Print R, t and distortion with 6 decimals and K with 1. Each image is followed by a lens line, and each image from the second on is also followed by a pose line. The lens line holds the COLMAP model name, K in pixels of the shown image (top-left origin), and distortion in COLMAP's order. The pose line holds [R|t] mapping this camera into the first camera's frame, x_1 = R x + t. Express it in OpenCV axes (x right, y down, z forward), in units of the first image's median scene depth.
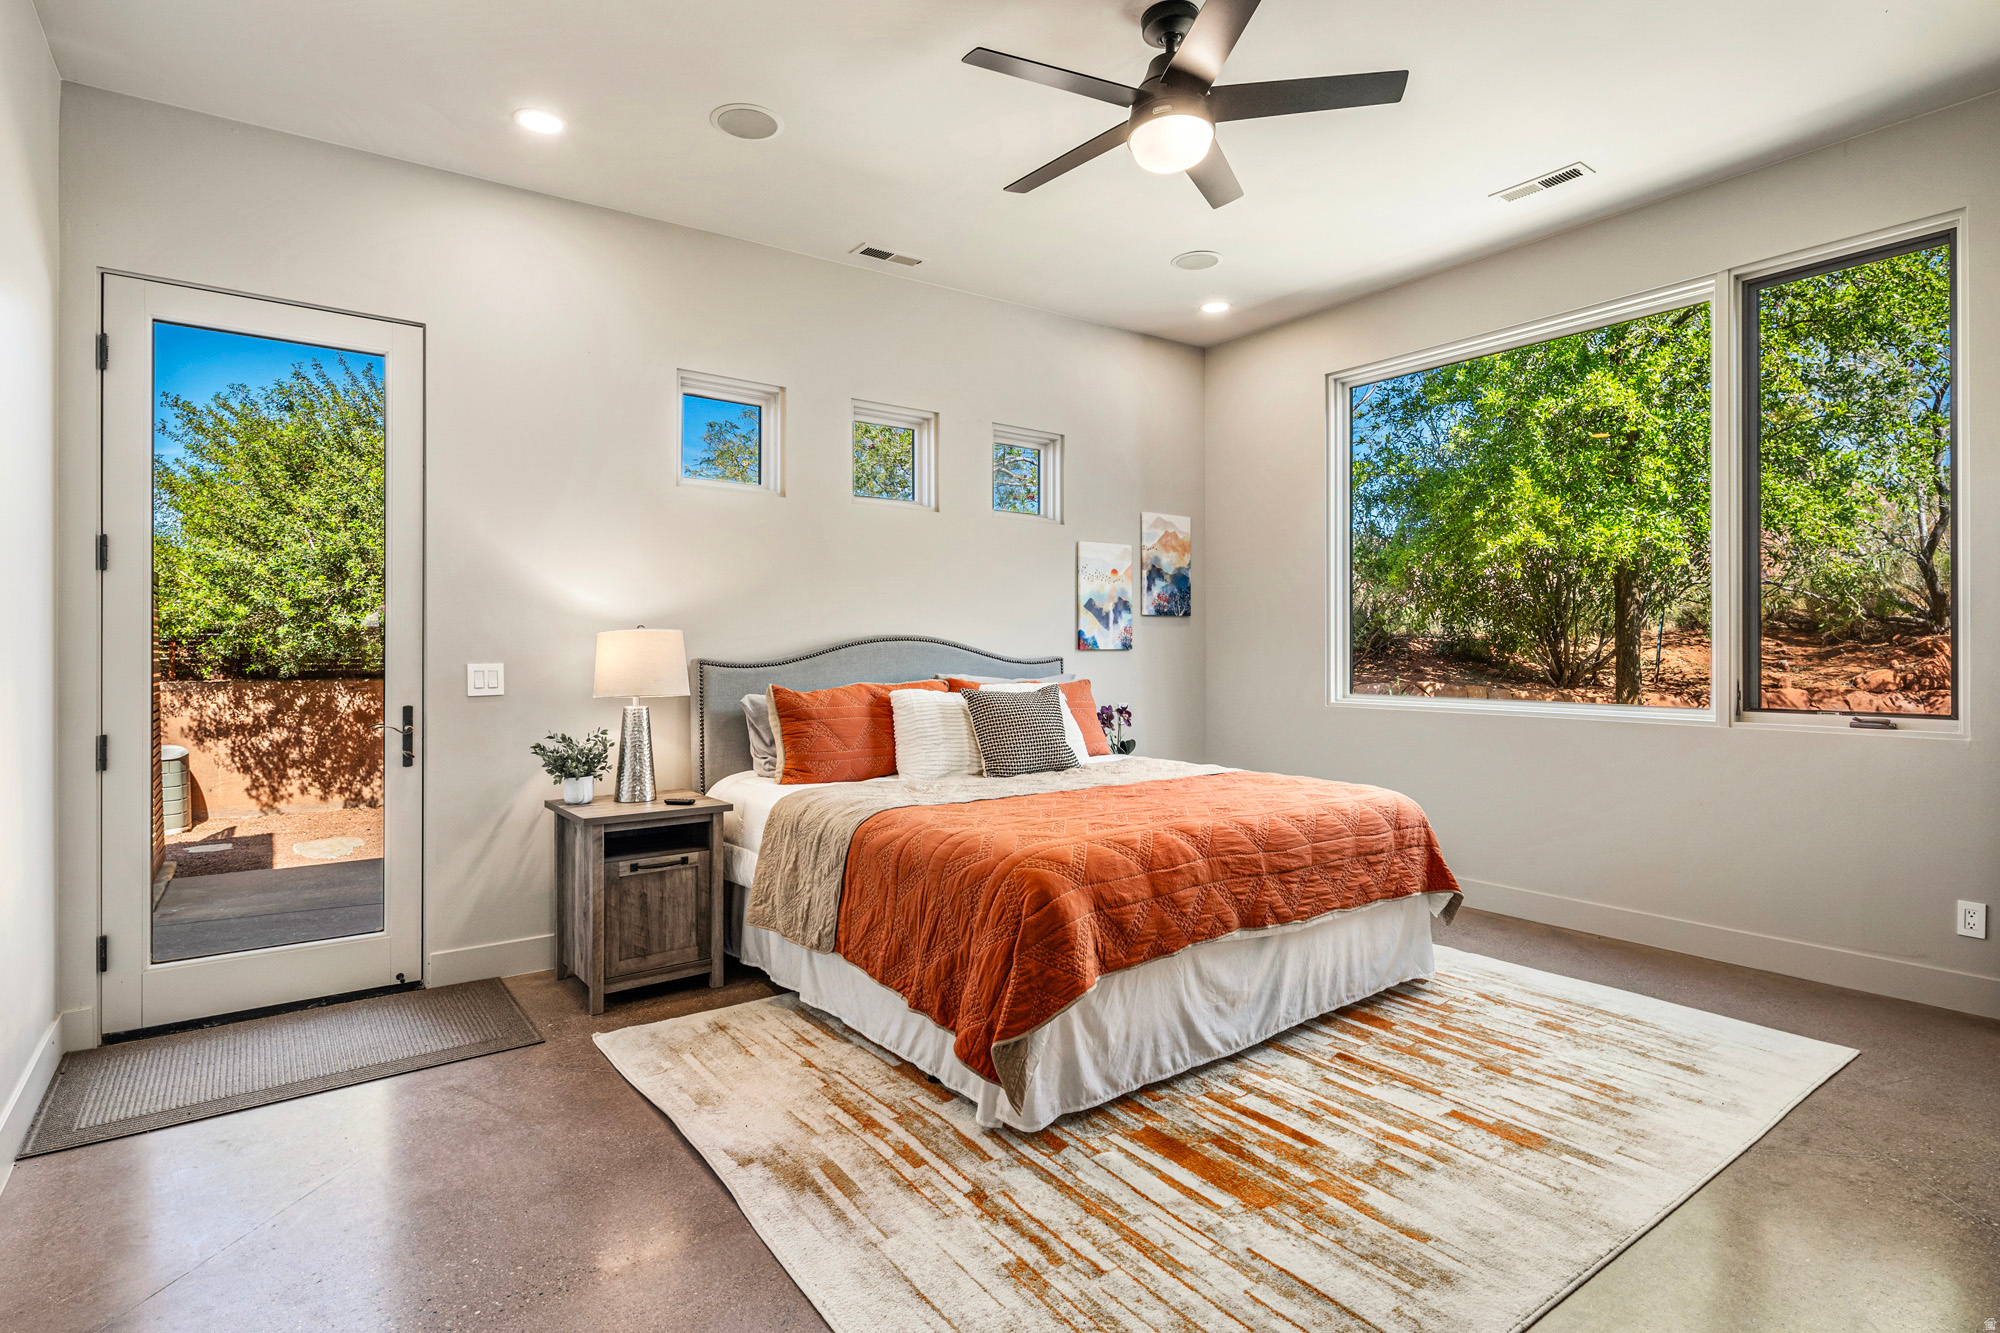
lens RADIAL K [[983.9, 0, 1001.0], [0, 983.9, 650.2], [0, 0, 1]] dist [0.004152, -0.004006]
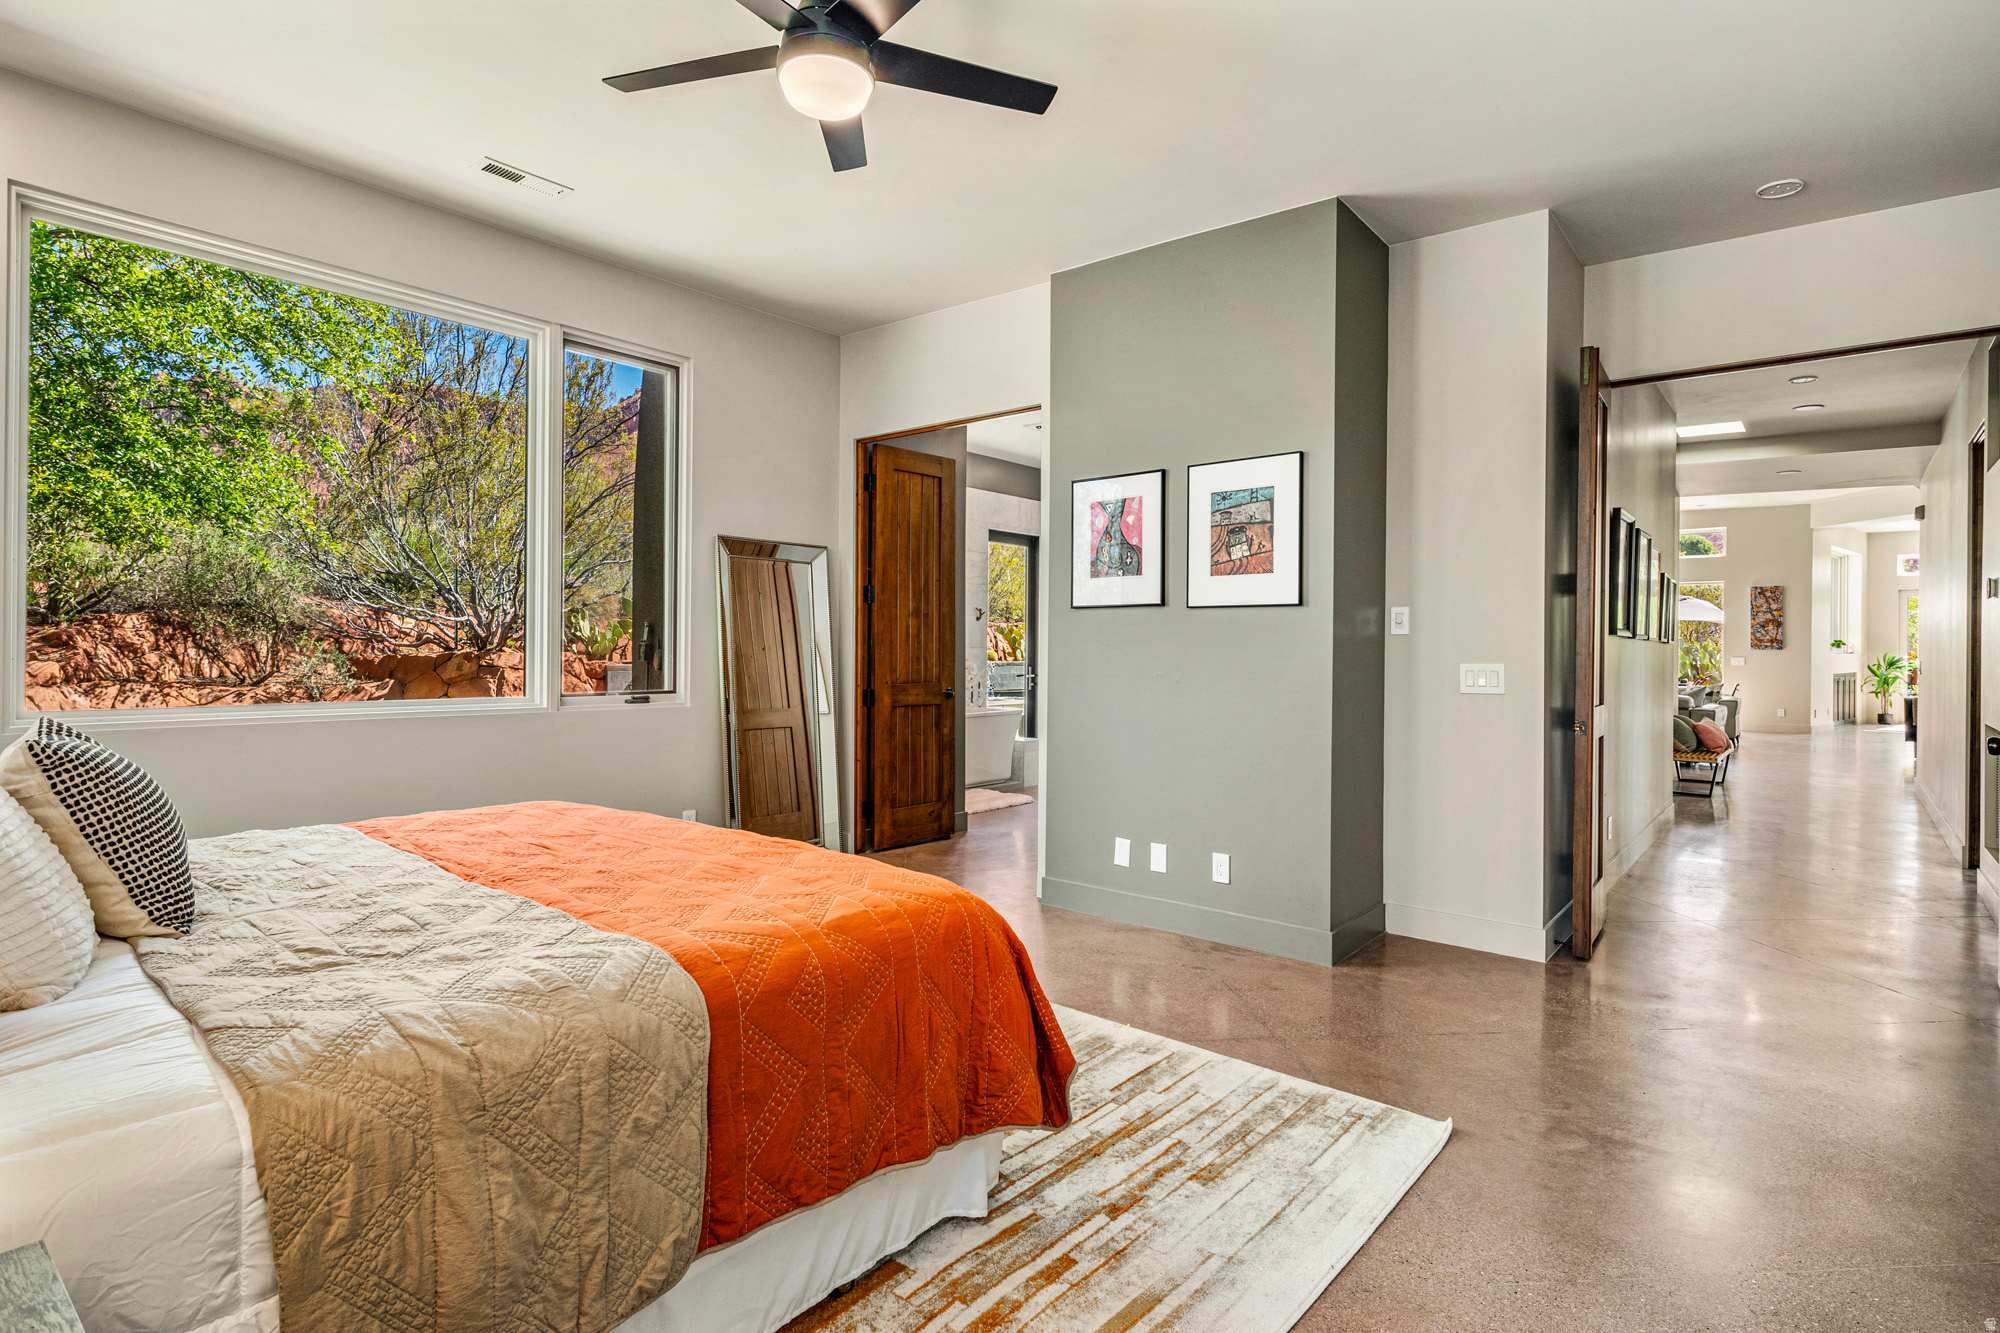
lens RADIAL K [[983.9, 0, 997.0], [0, 983.9, 658.7], [0, 0, 1]] dist [0.004152, -0.004006]
pose [[-0.226886, -0.011499, 0.973853, -0.926228], [-0.009125, 0.999912, 0.009680, -0.003350], [-0.973878, -0.006690, -0.226971, 1.309941]]
